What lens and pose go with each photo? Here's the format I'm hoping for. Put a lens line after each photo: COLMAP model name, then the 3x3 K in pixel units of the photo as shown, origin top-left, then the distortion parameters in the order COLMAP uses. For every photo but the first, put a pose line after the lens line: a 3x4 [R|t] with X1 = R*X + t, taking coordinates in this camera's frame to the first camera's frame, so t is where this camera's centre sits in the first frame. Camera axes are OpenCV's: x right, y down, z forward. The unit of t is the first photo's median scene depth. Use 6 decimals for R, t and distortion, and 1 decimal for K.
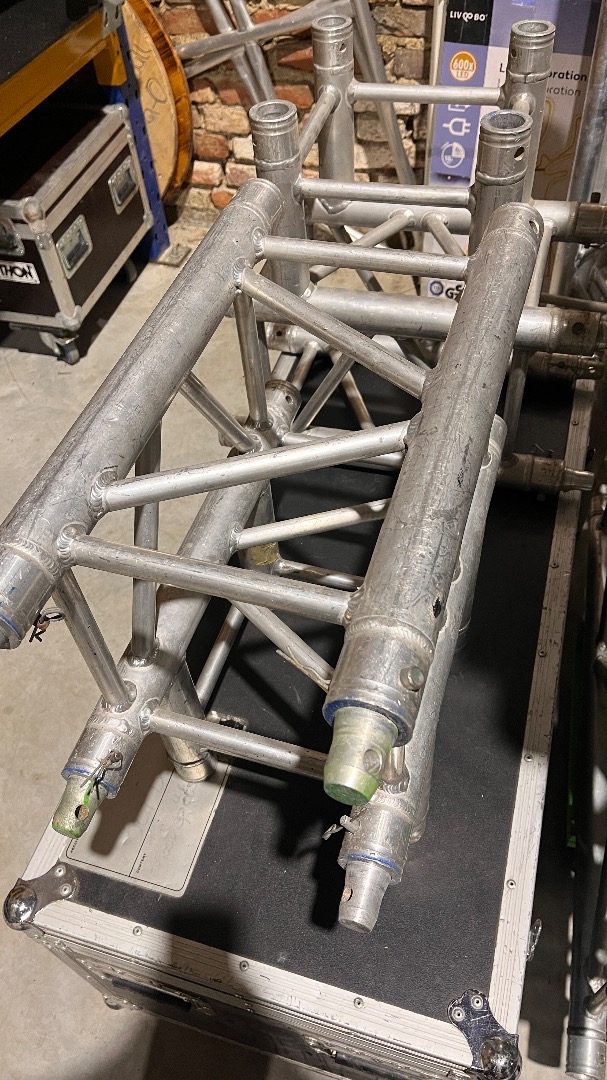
lens RADIAL K [[812.7, 0, 310.1], [0, 812.7, 544.7], [0, 0, 1]] dist [0.070853, -0.098916]
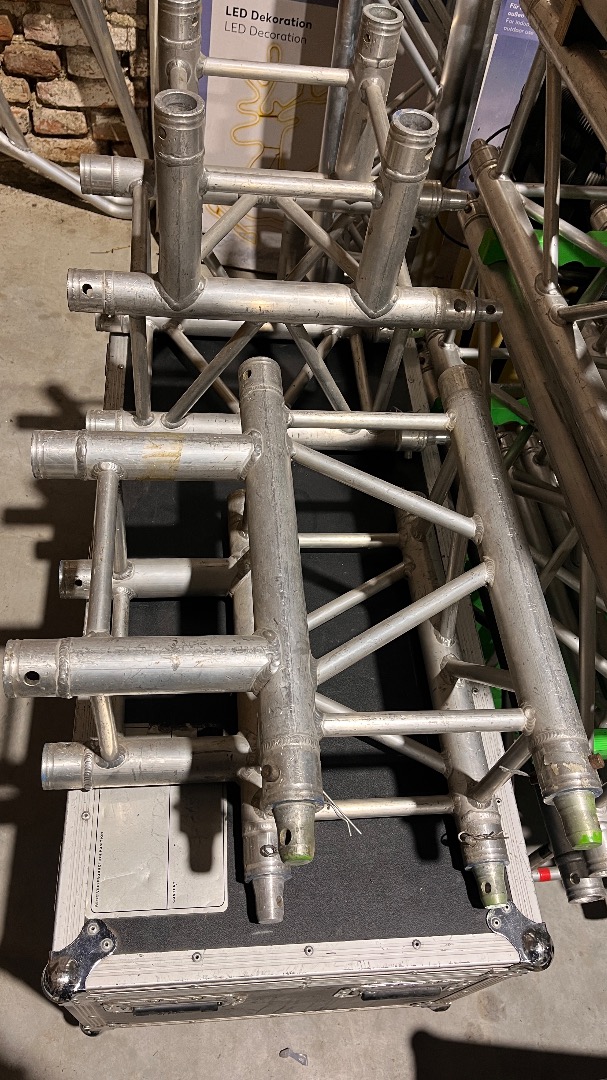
lens RADIAL K [[812.7, 0, 307.5], [0, 812.7, 538.7], [0, 0, 1]] dist [0.070853, -0.098916]
pose [[0.914504, -0.180737, 0.361962, -0.150203], [0.150101, 0.982386, 0.111300, -0.051439], [-0.375703, -0.047454, 0.925525, 0.019470]]
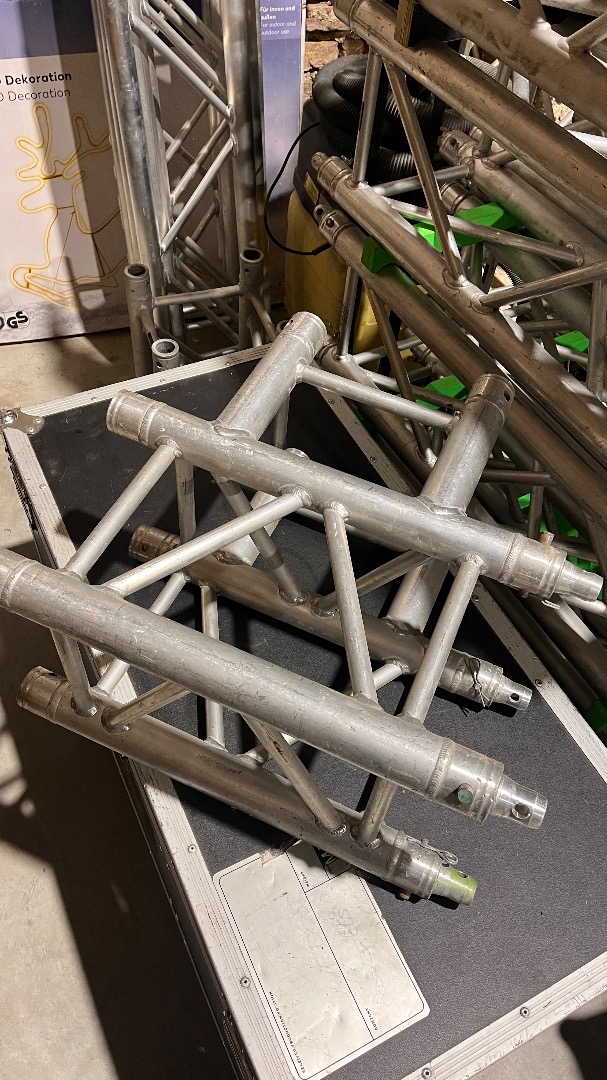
lens RADIAL K [[812.7, 0, 311.9], [0, 812.7, 533.1], [0, 0, 1]] dist [0.070853, -0.098916]
pose [[0.717056, -0.462177, 0.521750, -0.211456], [0.447888, 0.879077, 0.163160, -0.117306], [-0.534067, 0.116690, 0.837351, 0.088025]]
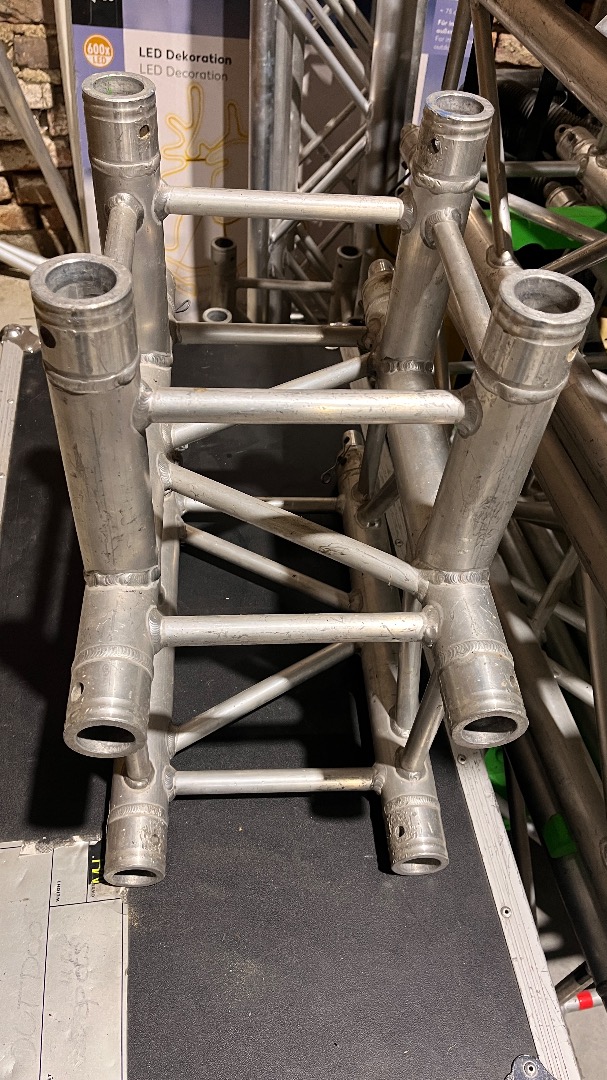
lens RADIAL K [[812.7, 0, 297.4], [0, 812.7, 536.2], [0, 0, 1]] dist [0.070853, -0.098916]
pose [[0.899436, -0.219155, 0.378135, -0.081581], [0.232558, 0.972526, 0.010480, -0.011721], [-0.370043, 0.078513, 0.925691, 0.108820]]
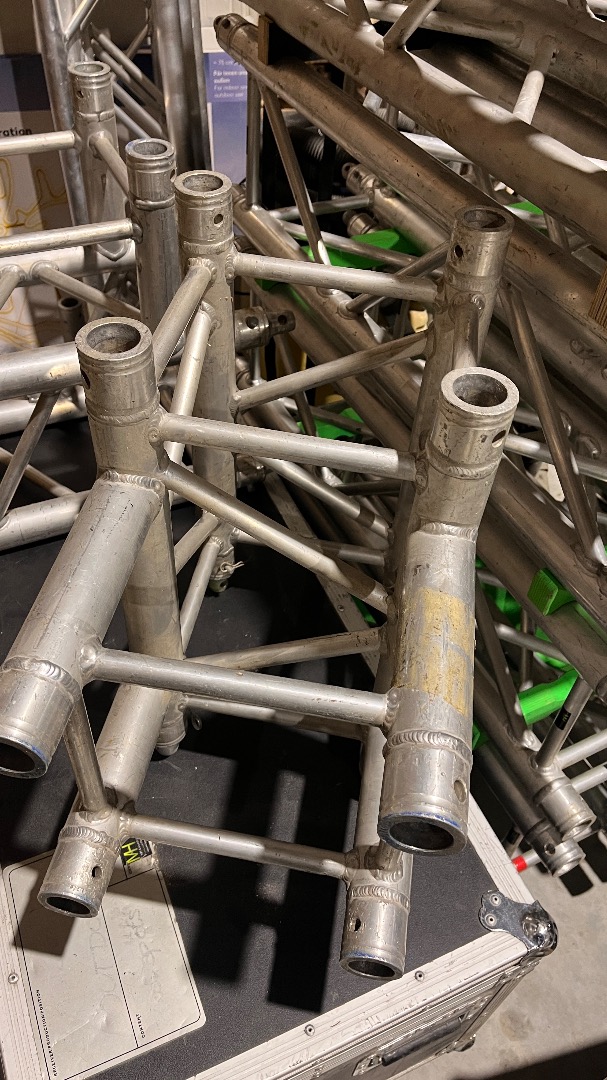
lens RADIAL K [[812.7, 0, 303.3], [0, 812.7, 528.5], [0, 0, 1]] dist [0.070853, -0.098916]
pose [[0.752979, -0.389248, 0.530573, -0.145900], [0.431148, 0.900945, 0.049089, -0.018883], [-0.497125, 0.191793, 0.846217, 0.044689]]
